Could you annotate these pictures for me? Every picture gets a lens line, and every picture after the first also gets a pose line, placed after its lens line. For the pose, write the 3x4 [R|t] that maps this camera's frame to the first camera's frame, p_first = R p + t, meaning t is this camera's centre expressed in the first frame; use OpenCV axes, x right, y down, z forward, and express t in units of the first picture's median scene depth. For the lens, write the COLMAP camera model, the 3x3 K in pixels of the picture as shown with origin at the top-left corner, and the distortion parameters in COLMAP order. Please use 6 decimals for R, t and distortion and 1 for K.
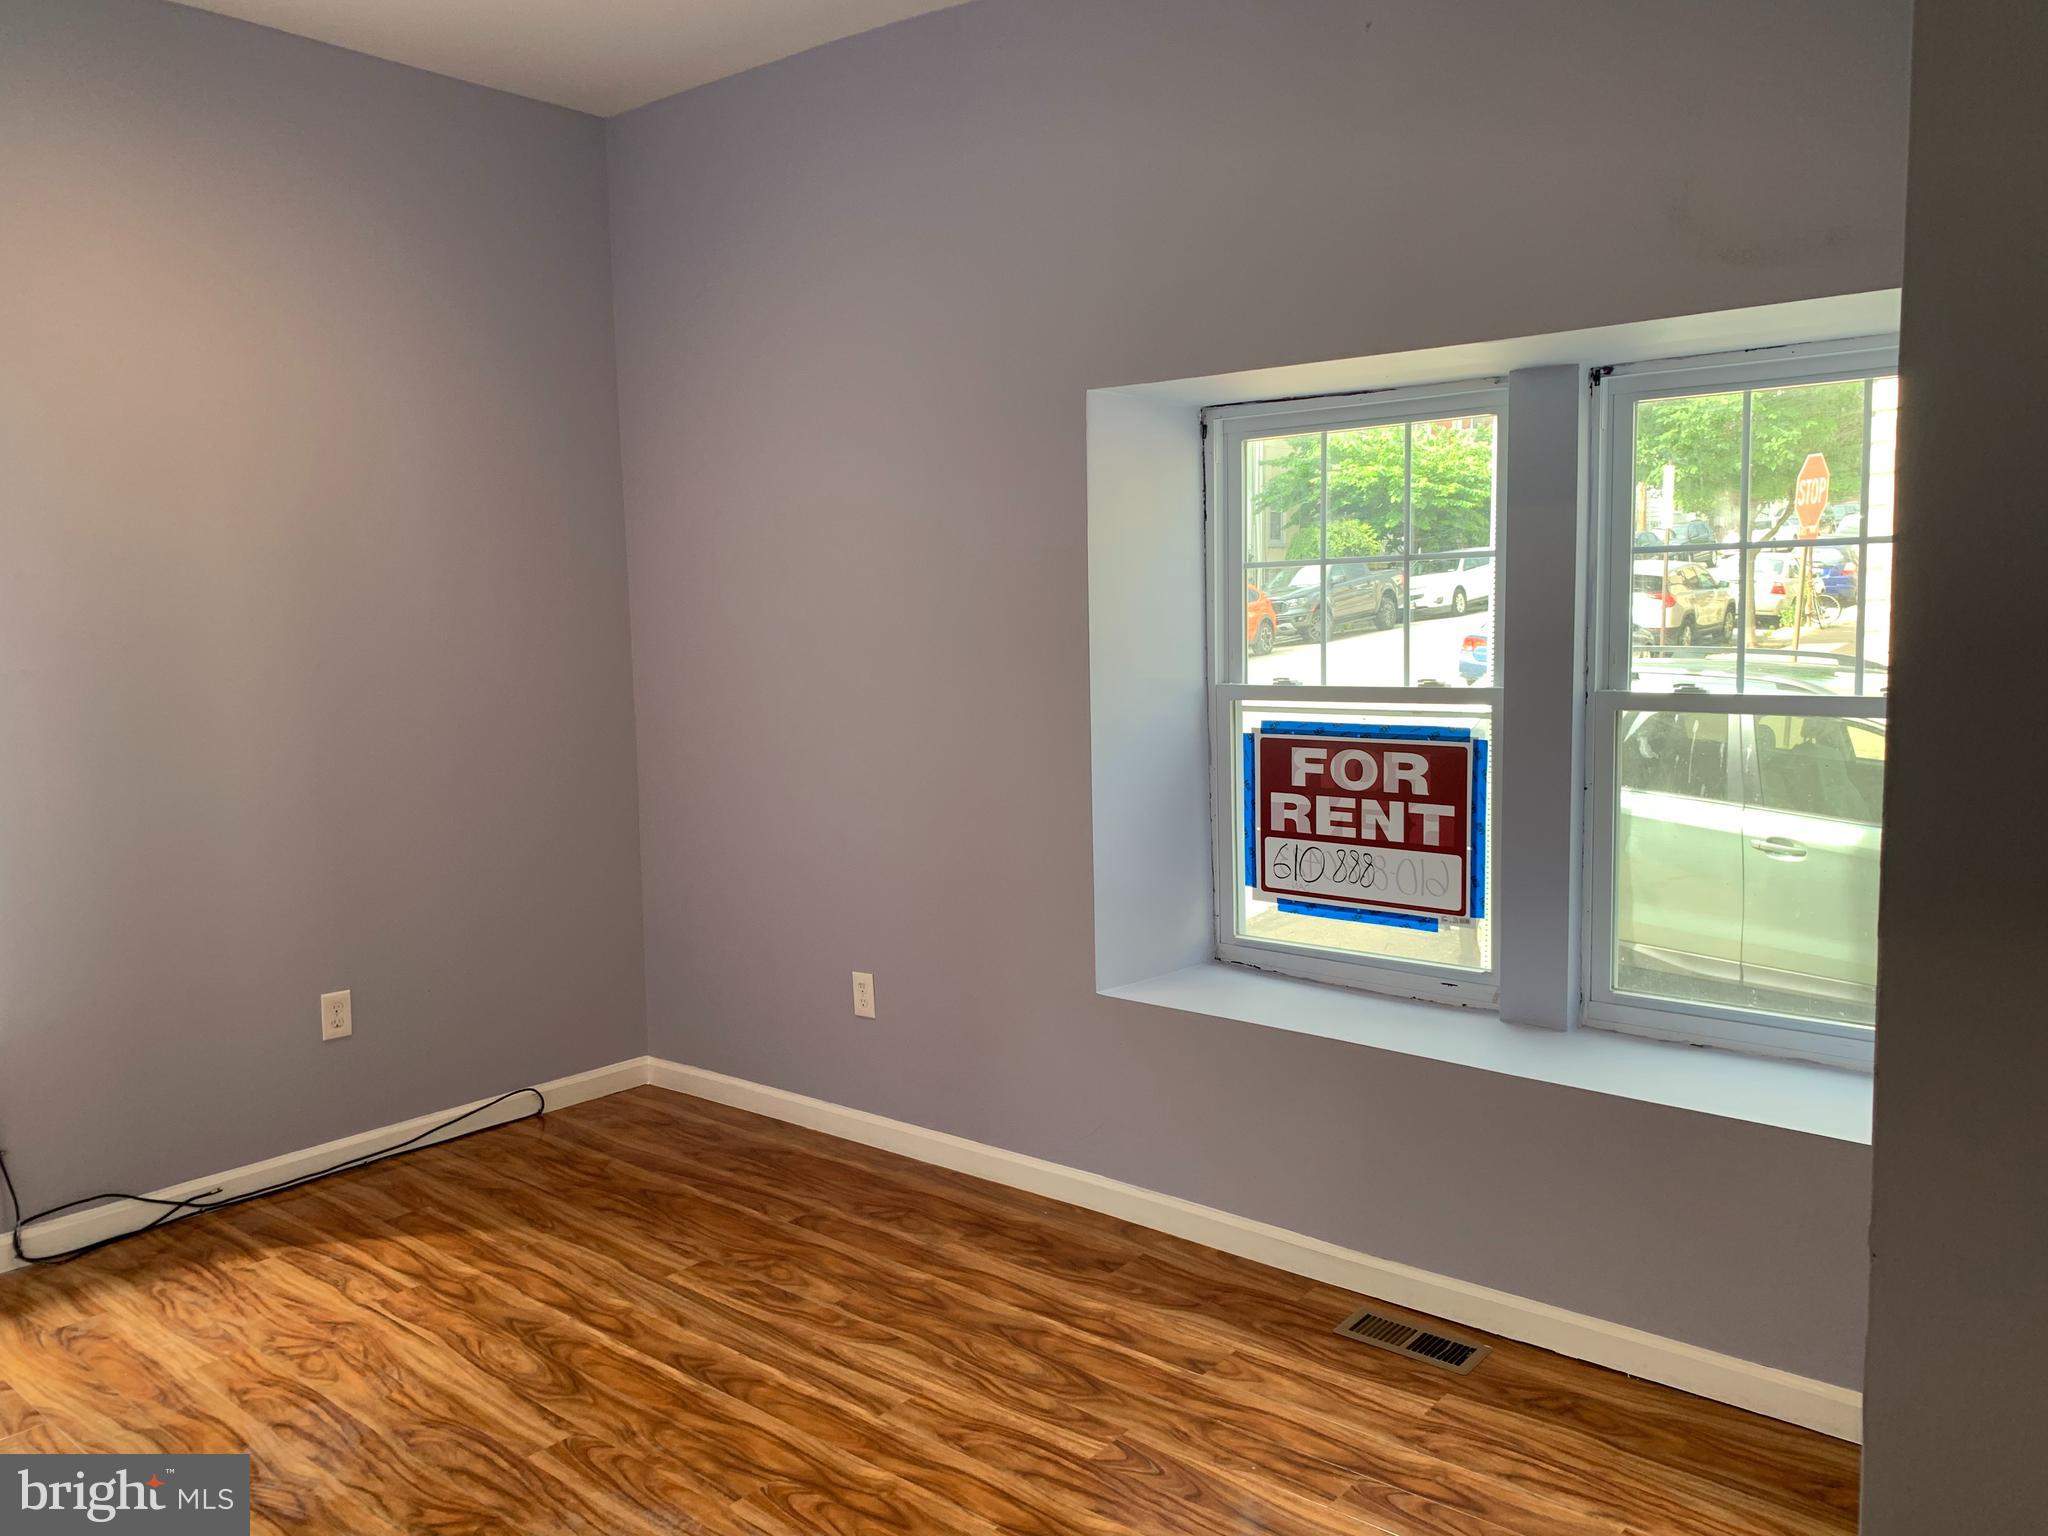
lens RADIAL K [[1565.2, 0, 1018.3], [0, 1565.2, 768.0], [0, 0, 1]] dist [0.028480, -0.022917]
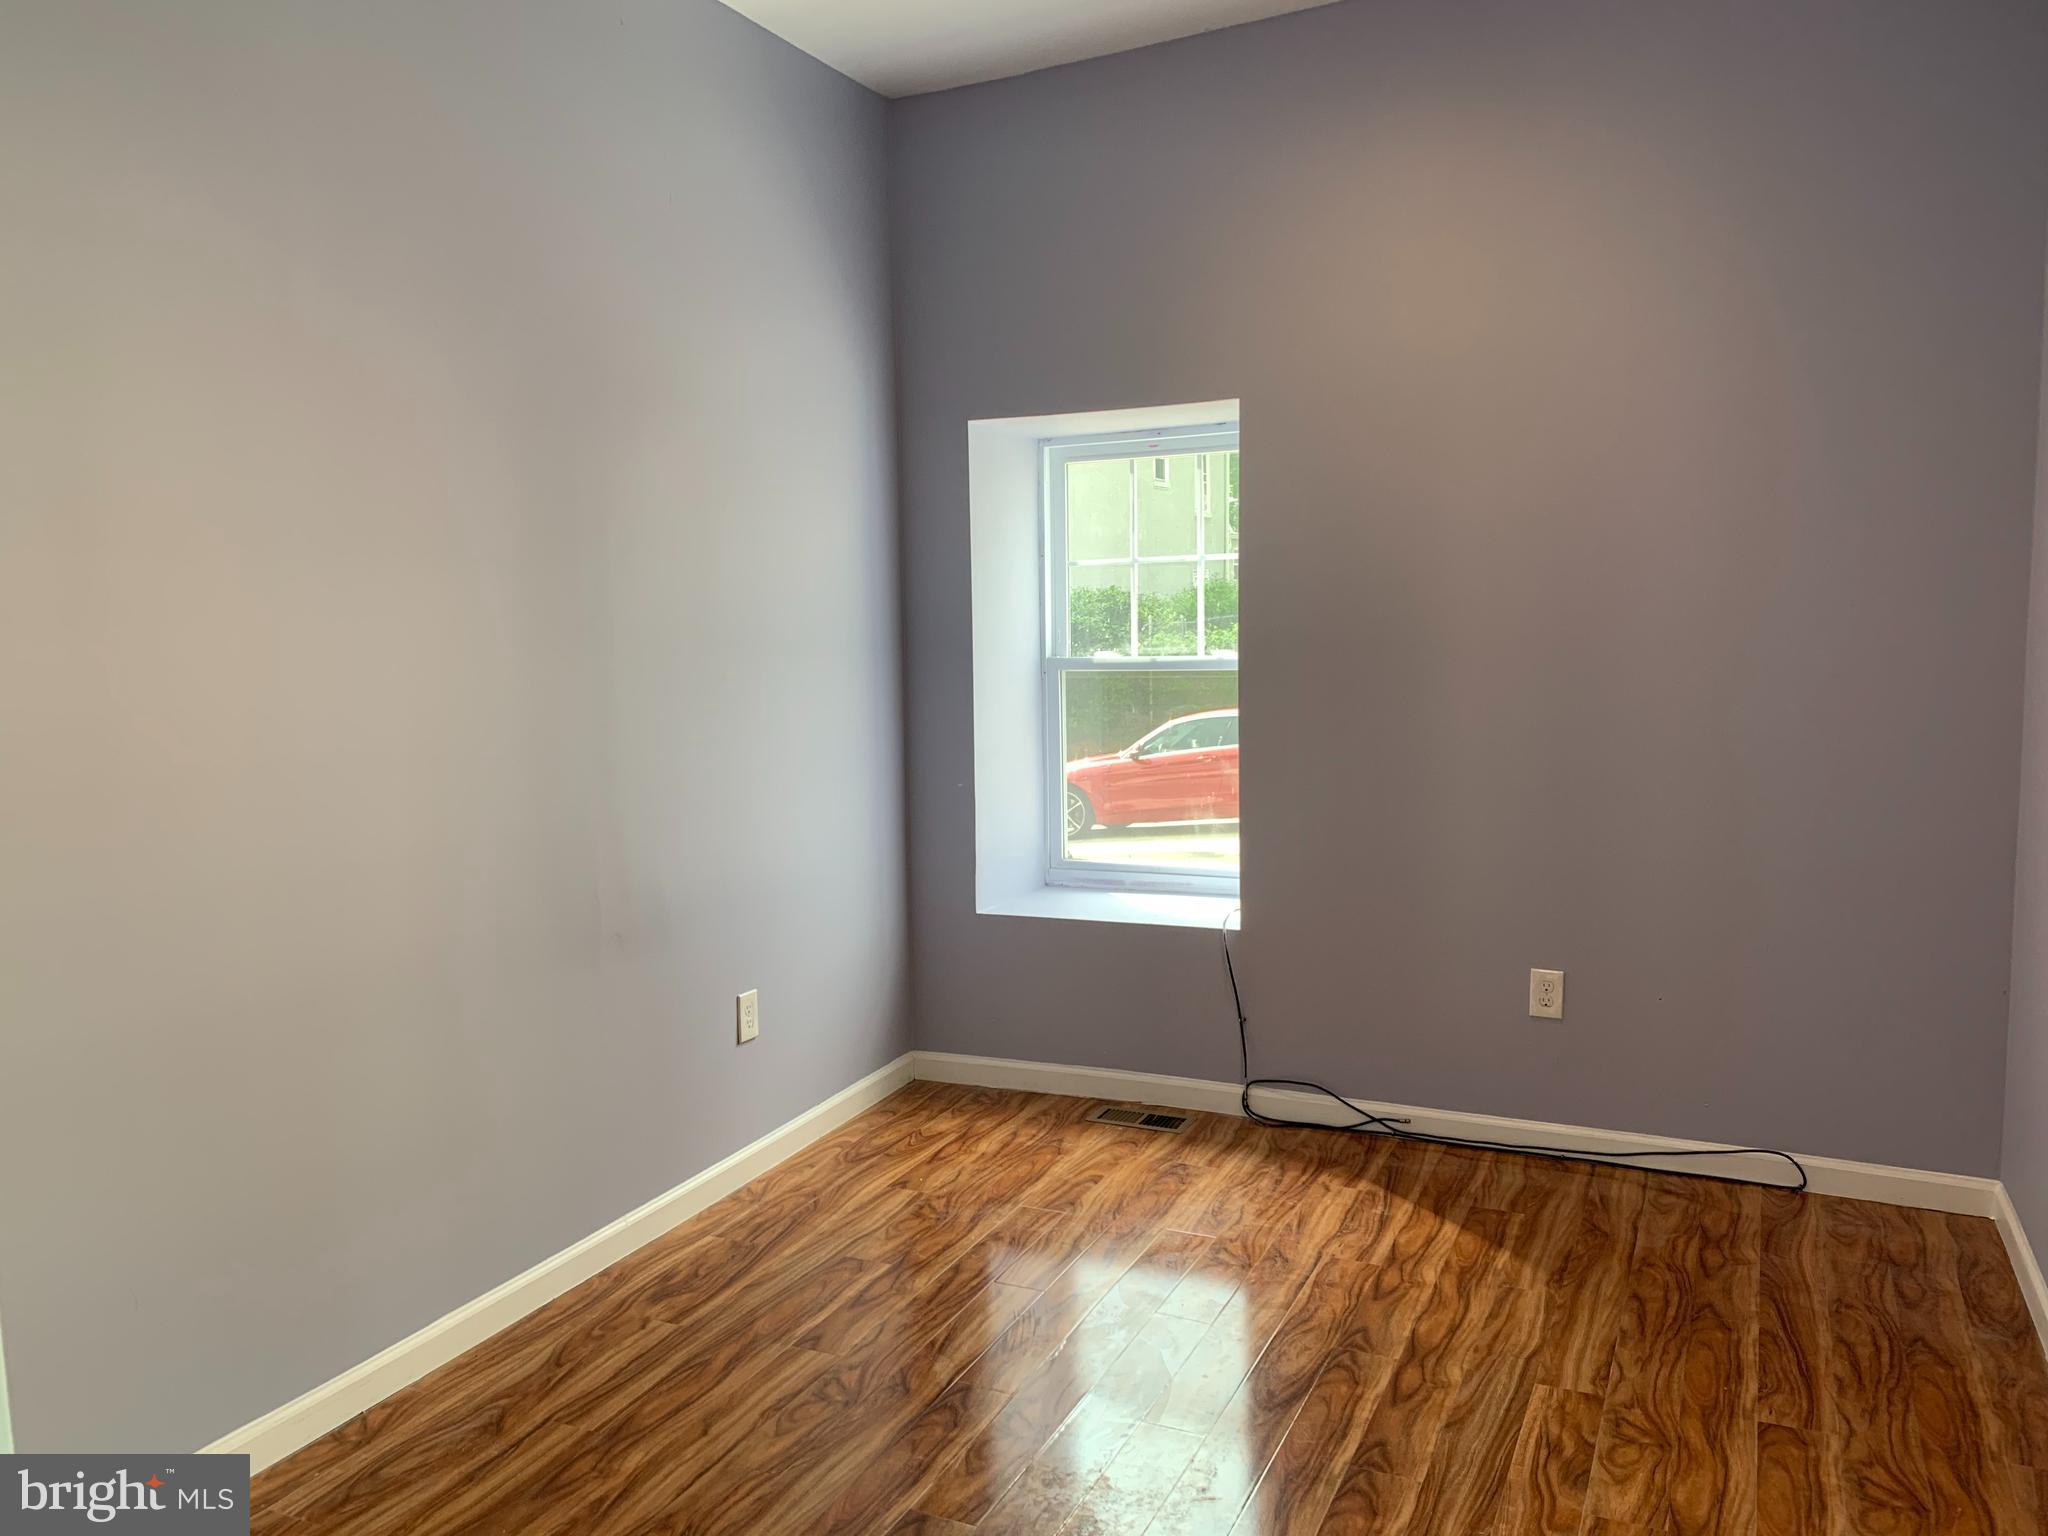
lens RADIAL K [[1565.2, 0, 1016.9], [0, 1565.2, 768.1], [0, 0, 1]] dist [0.028480, -0.022917]
pose [[0.252091, 0.110937, -0.961324, 0.434890], [-0.088094, 0.991913, 0.091366, -0.043290], [0.963685, 0.061654, 0.259825, 0.476673]]
